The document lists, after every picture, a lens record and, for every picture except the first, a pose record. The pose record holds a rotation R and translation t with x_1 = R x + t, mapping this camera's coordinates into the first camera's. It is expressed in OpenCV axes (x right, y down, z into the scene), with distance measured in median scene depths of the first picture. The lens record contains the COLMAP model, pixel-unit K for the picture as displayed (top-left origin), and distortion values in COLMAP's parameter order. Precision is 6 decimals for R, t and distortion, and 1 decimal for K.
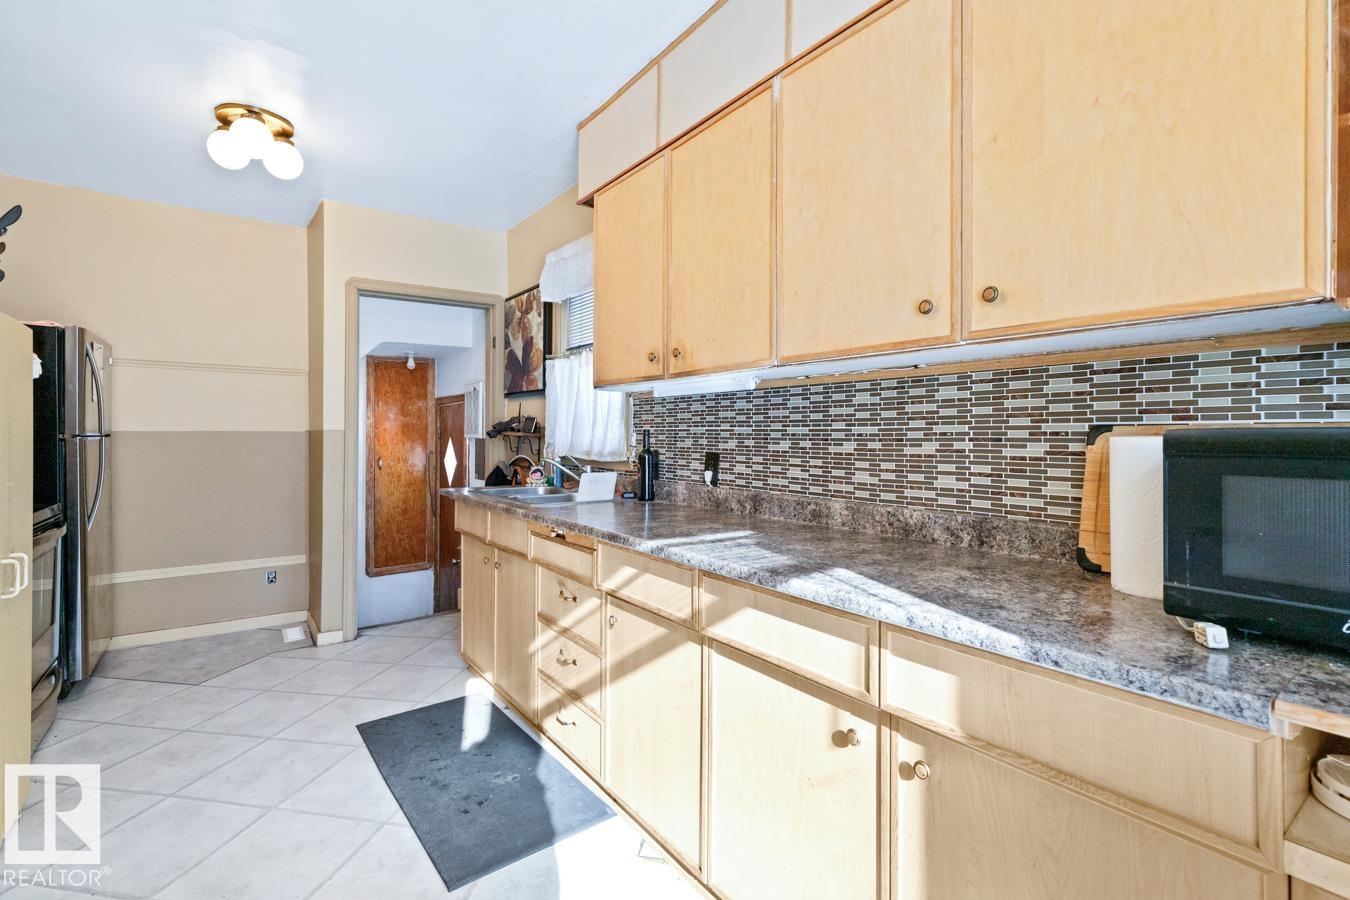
lens RADIAL K [[613.5, 0, 654.0], [0, 613.5, 431.6], [0, 0, 1]] dist [0.001205, 0.000235]
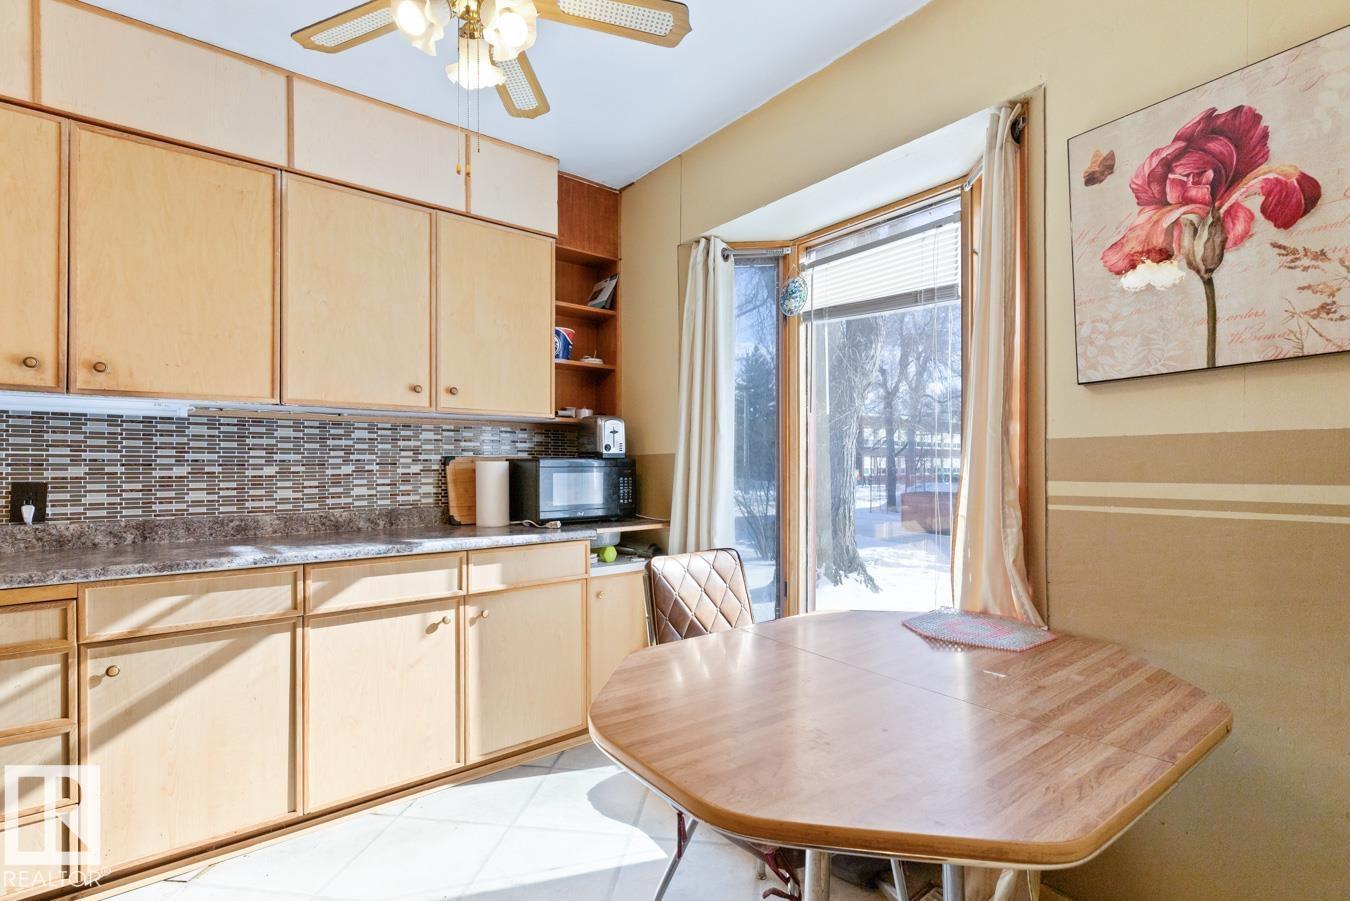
lens RADIAL K [[641.7, 0, 675.6], [0, 641.7, 461.9], [0, 0, 1]] dist [0.001011, -0.000271]
pose [[-0.062840, 0.005694, 0.998007, -0.669859], [-0.000327, 0.999984, -0.005726, 0.009454], [-0.998024, -0.000686, -0.062837, 0.167195]]
